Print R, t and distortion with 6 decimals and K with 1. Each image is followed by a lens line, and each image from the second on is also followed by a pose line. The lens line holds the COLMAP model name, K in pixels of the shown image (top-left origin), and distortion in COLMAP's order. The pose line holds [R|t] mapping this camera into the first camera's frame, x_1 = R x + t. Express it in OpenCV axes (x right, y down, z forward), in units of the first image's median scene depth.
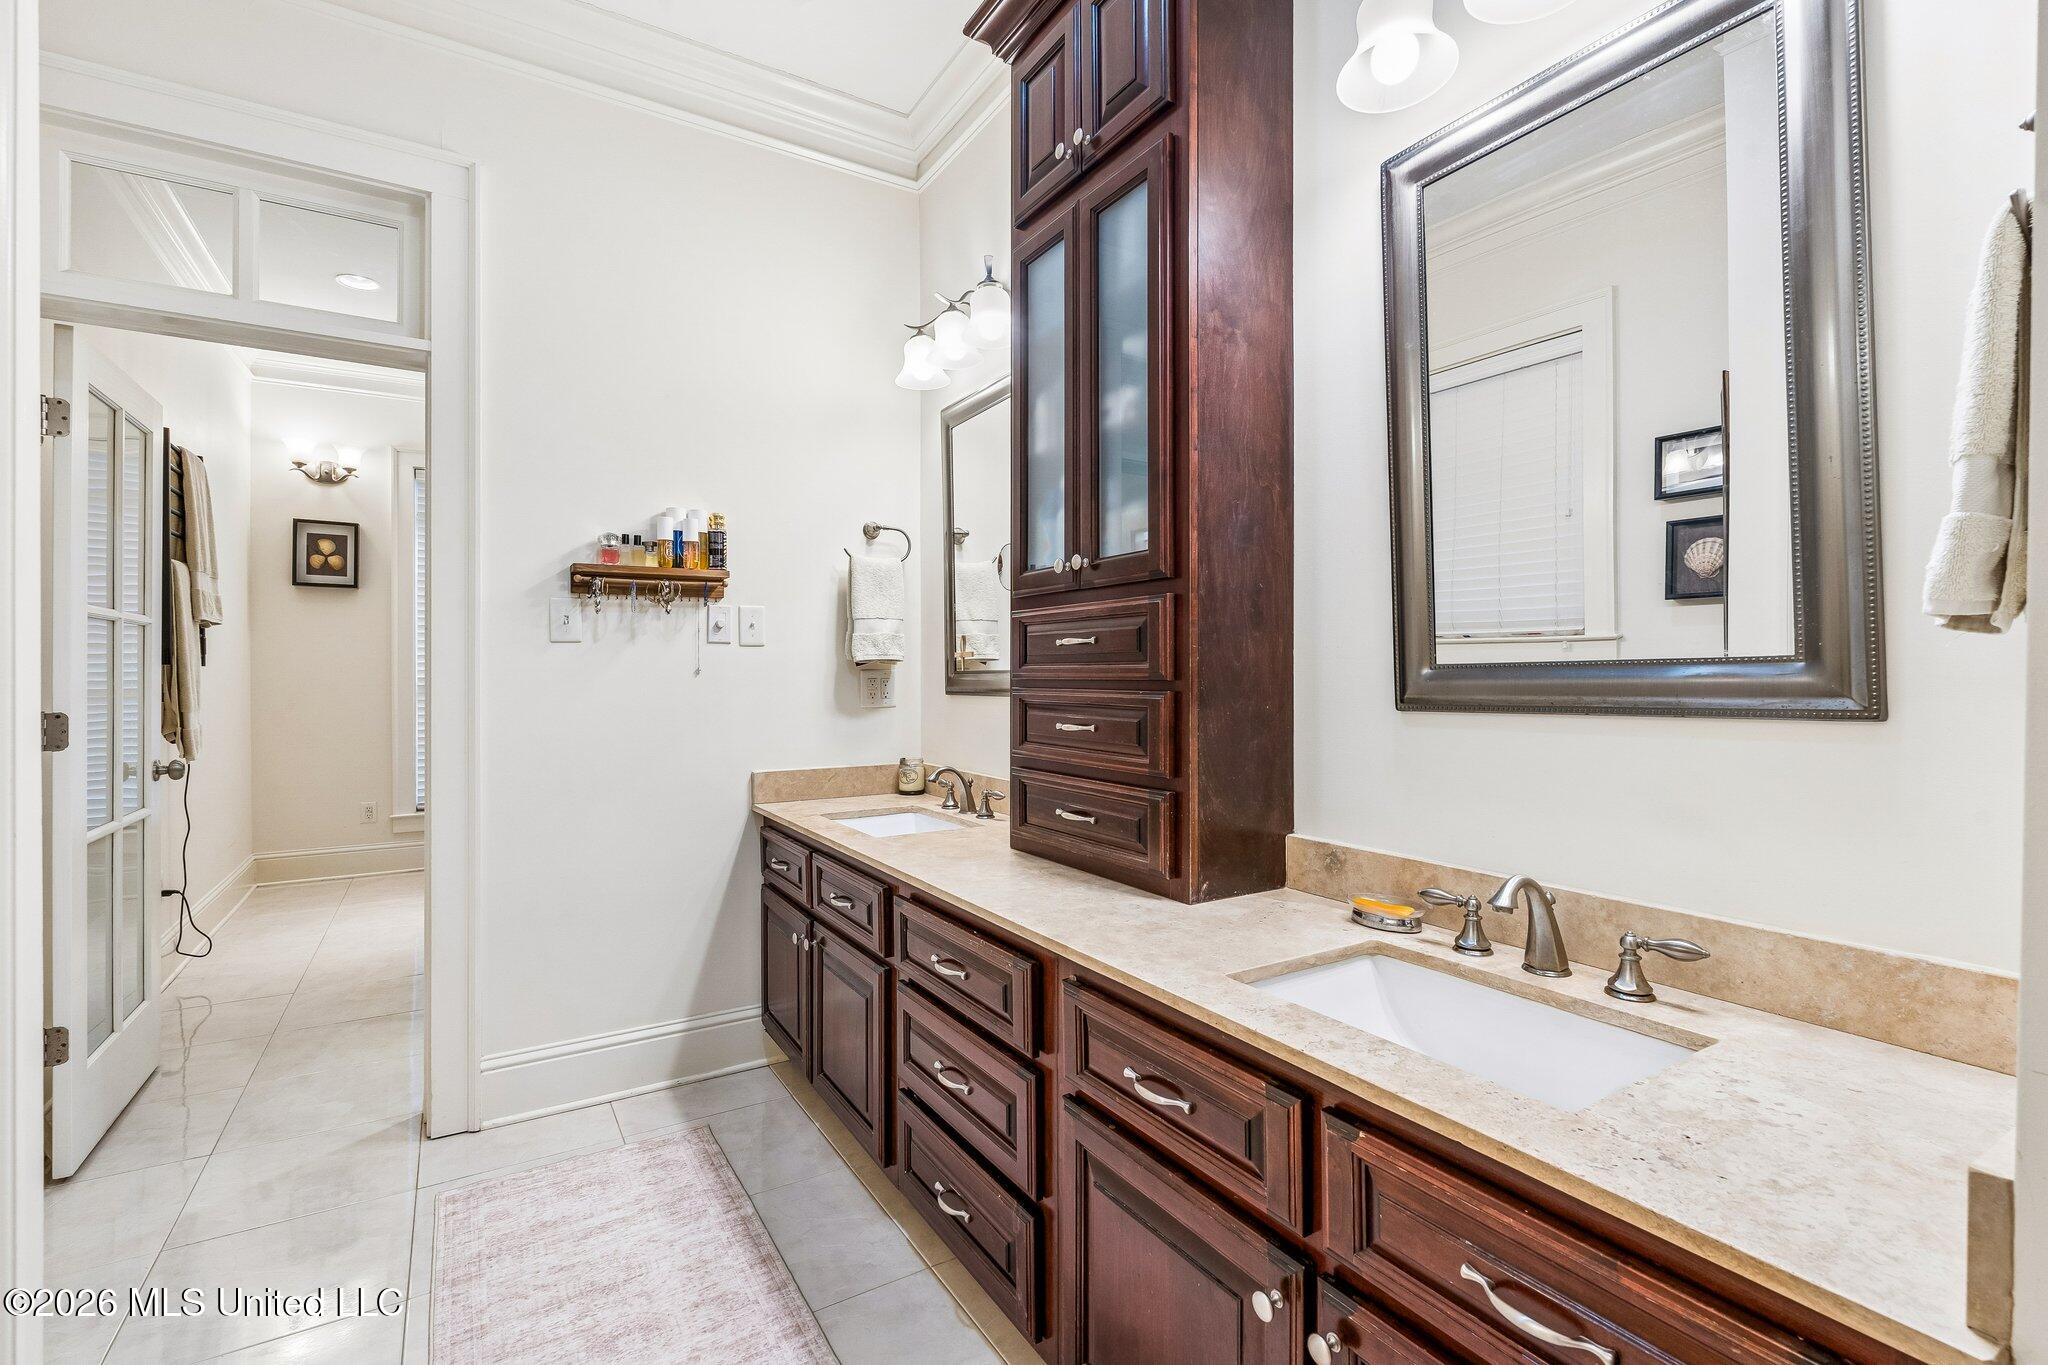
lens RADIAL K [[918.8, 0, 1037.5], [0, 918.8, 678.5], [0, 0, 1]] dist [-0.000187, -0.000093]
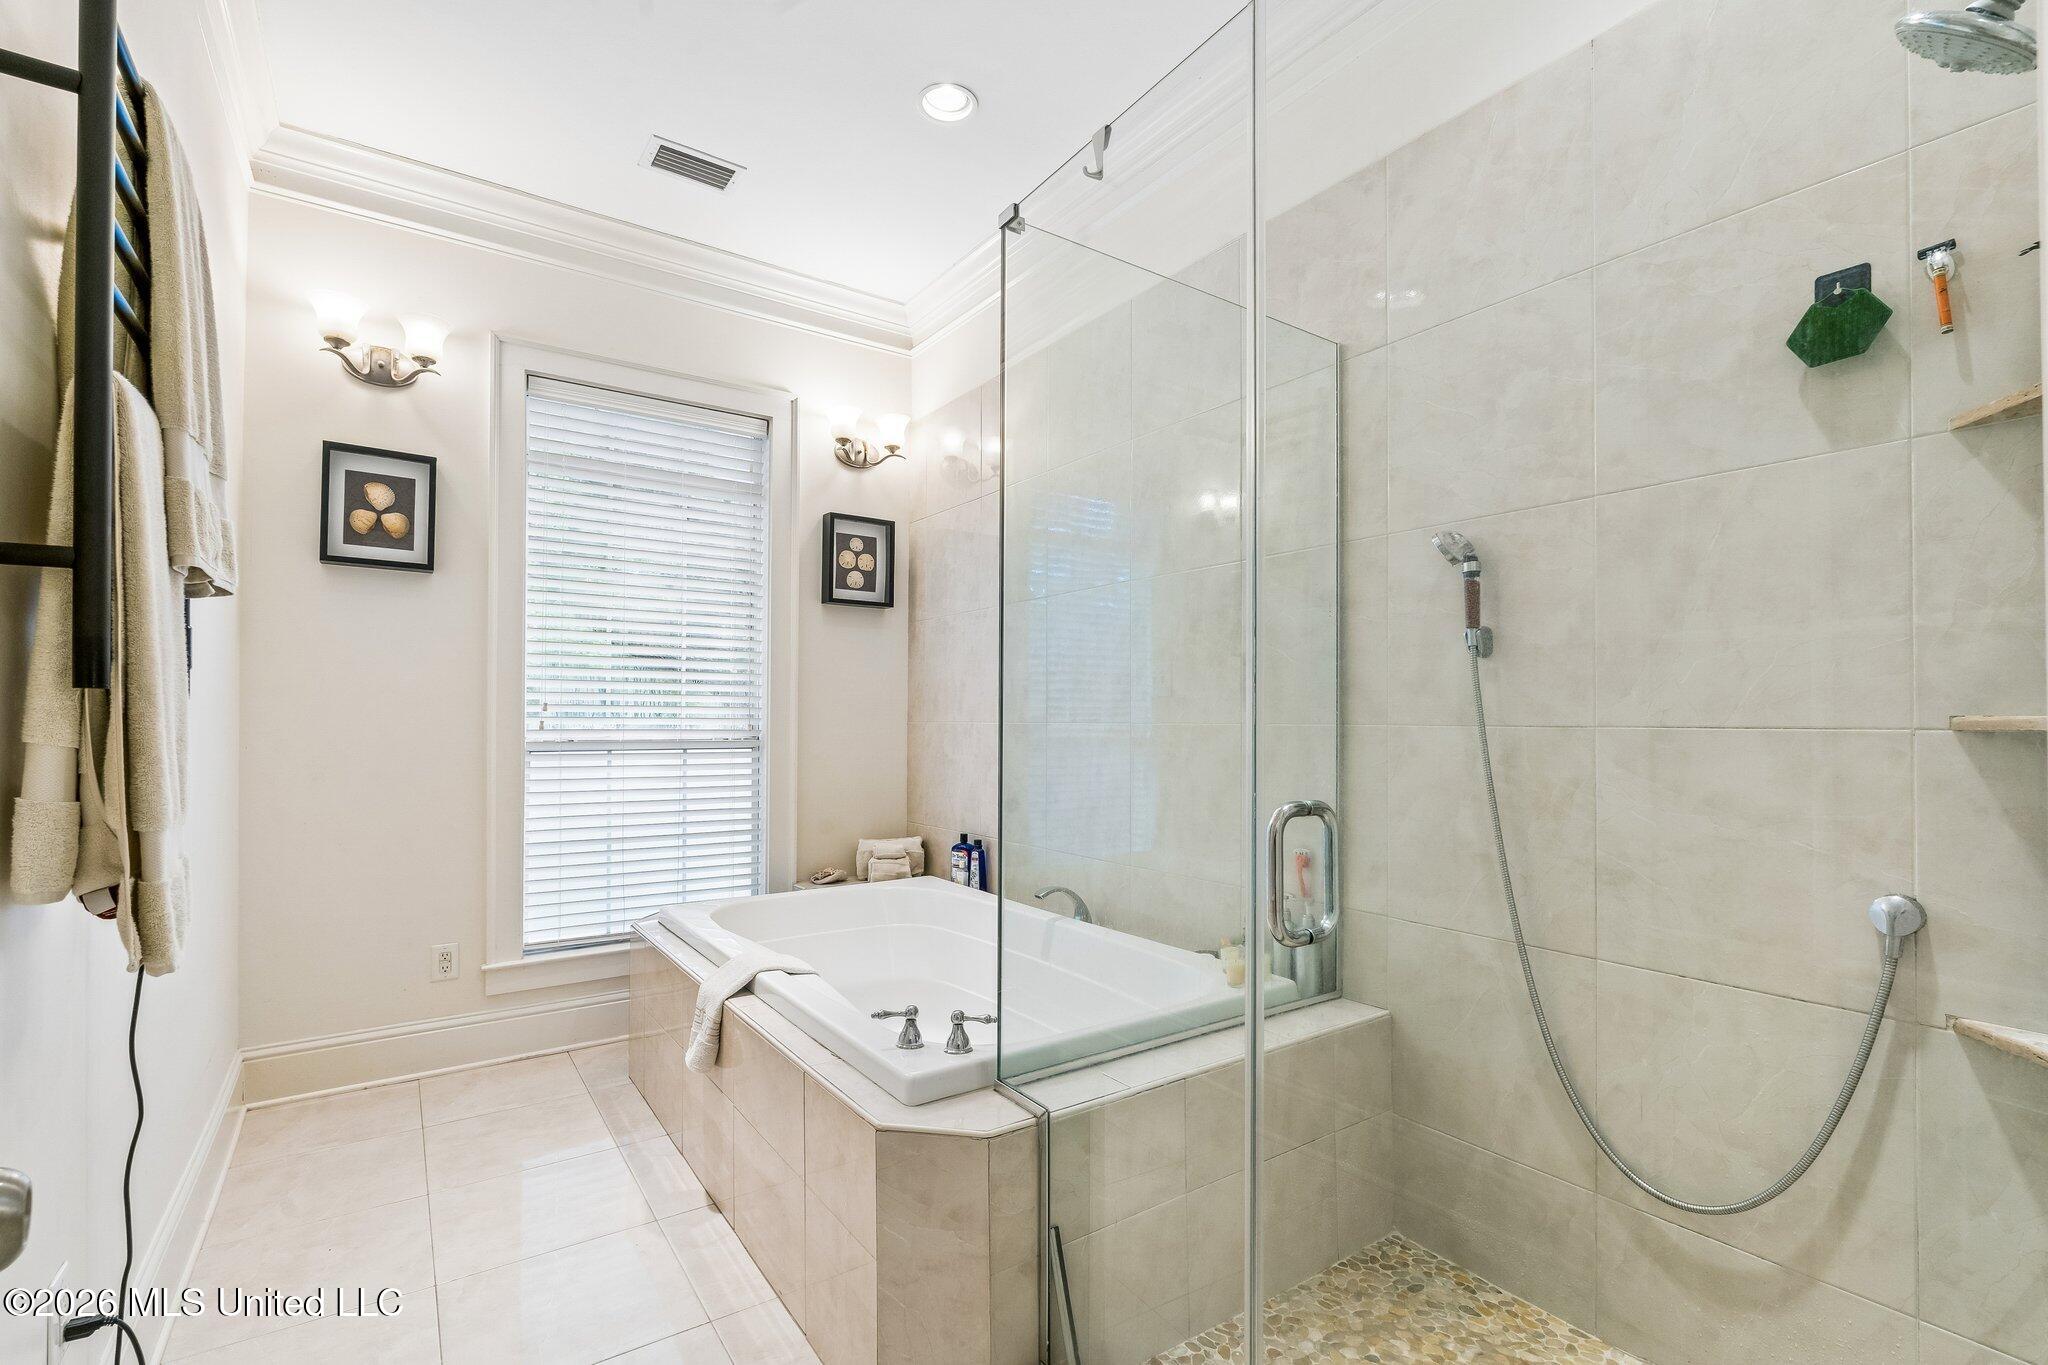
lens RADIAL K [[918.8, 0, 1054.9], [0, 918.8, 712.1], [0, 0, 1]] dist [-0.000187, -0.000093]
pose [[0.997951, -0.001356, 0.063969, -0.396502], [0.002448, 0.999853, -0.016984, 0.000146], [-0.063937, 0.017106, 0.997807, 0.412517]]
